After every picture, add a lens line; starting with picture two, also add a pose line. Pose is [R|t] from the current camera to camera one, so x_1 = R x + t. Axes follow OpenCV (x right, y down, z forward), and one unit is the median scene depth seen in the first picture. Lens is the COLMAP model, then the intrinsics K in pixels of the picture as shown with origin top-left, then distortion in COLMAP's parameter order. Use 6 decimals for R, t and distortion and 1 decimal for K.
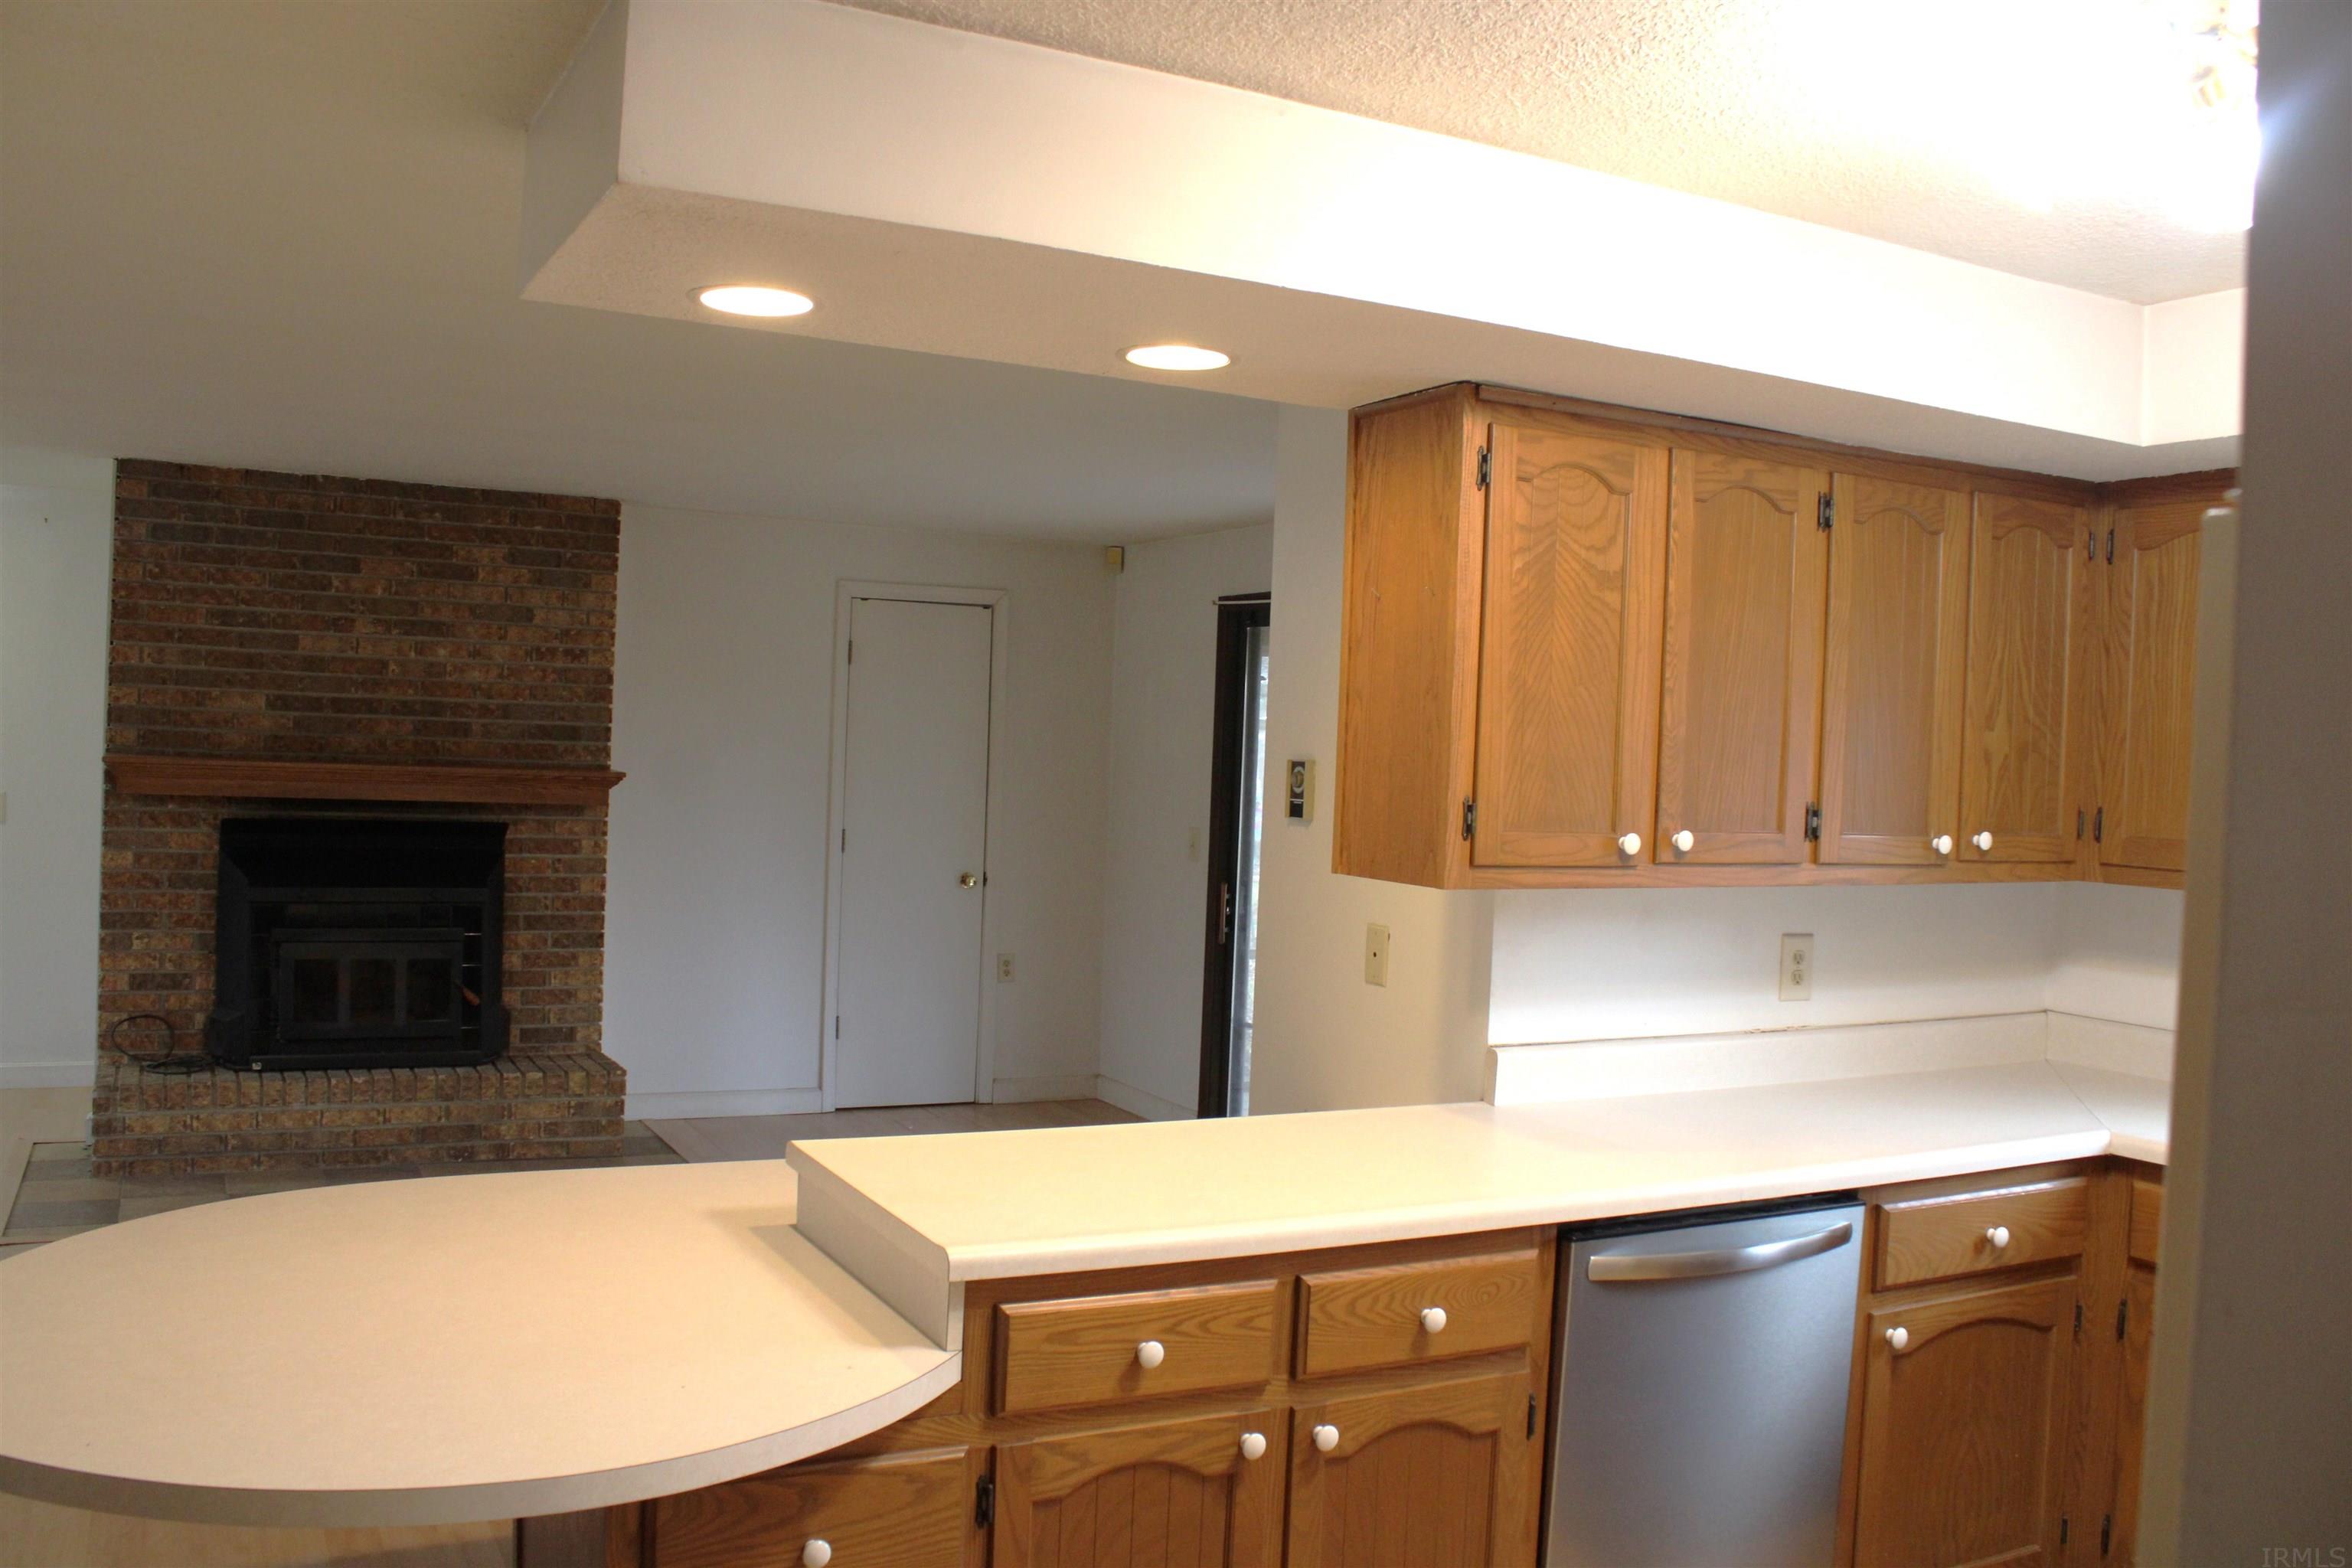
lens RADIAL K [[1957.9, 0, 1176.0], [0, 1957.9, 784.0], [0, 0, 1]] dist [-0.175552, 0.173534]
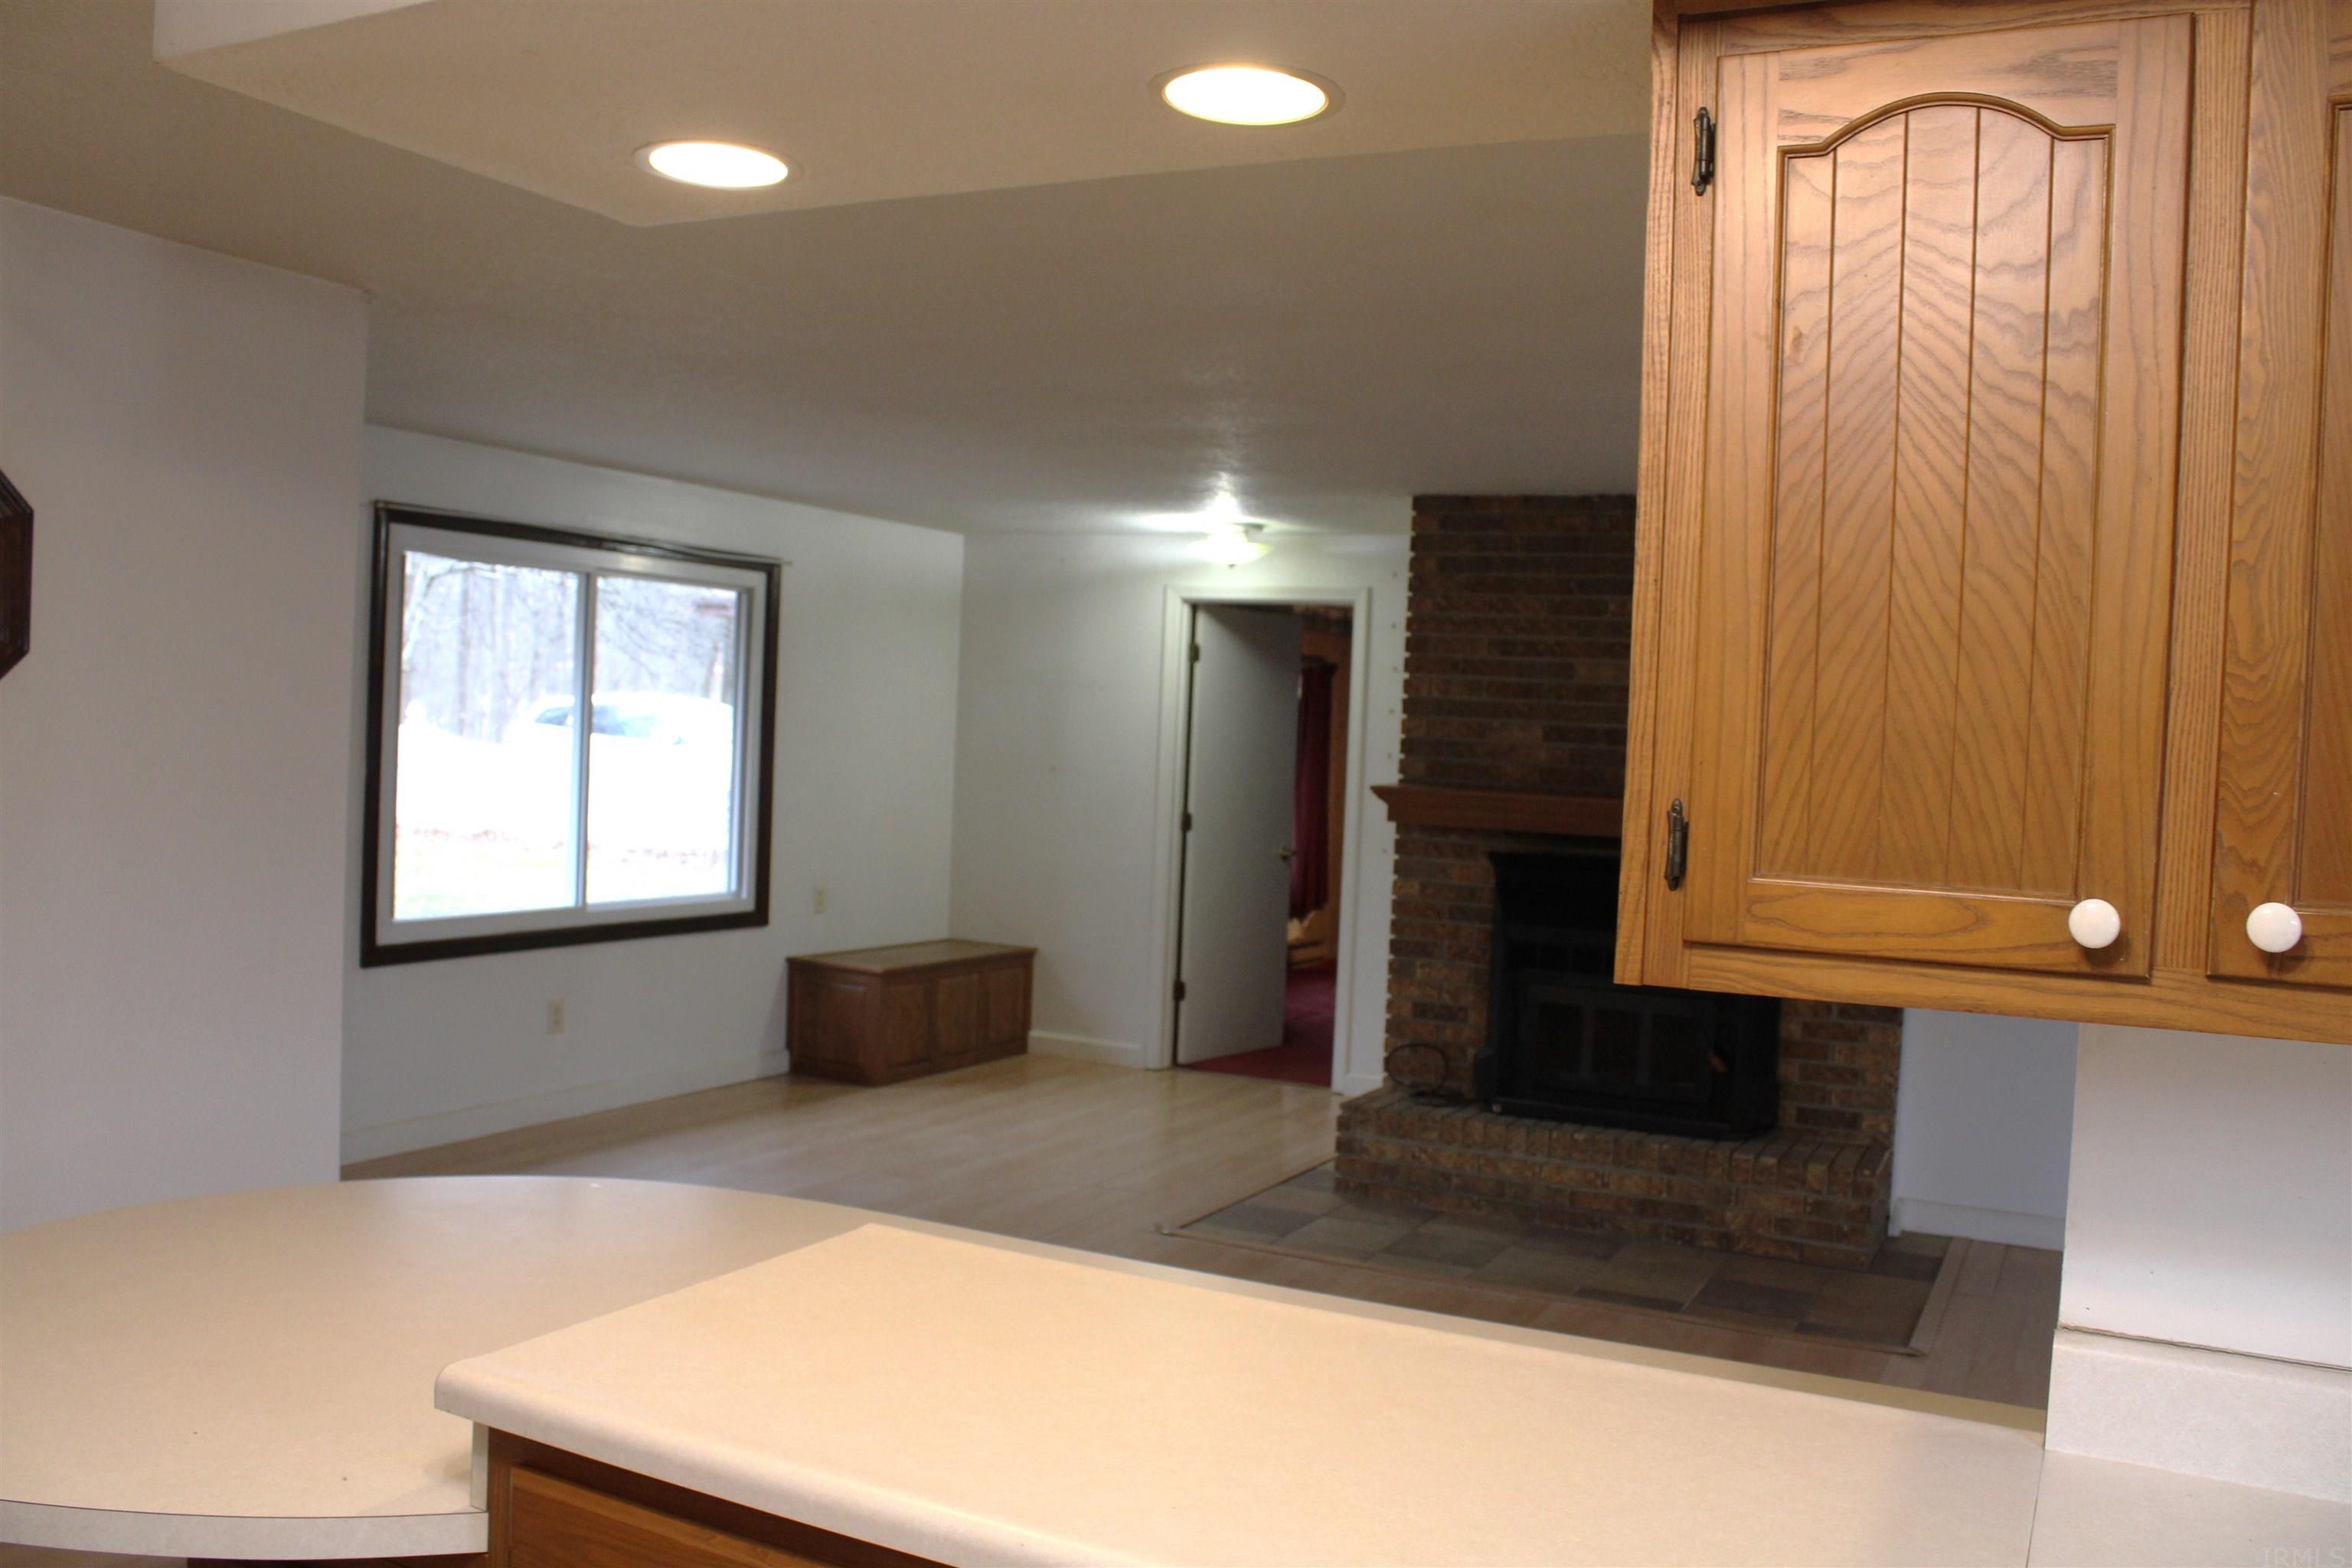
lens RADIAL K [[1957.9, 0, 1176.0], [0, 1957.9, 784.0], [0, 0, 1]] dist [-0.175552, 0.173534]
pose [[0.581710, 0.006972, -0.813366, 0.220891], [-0.036781, 0.999166, -0.017741, 0.007060], [0.812564, 0.040237, 0.581481, 0.278173]]
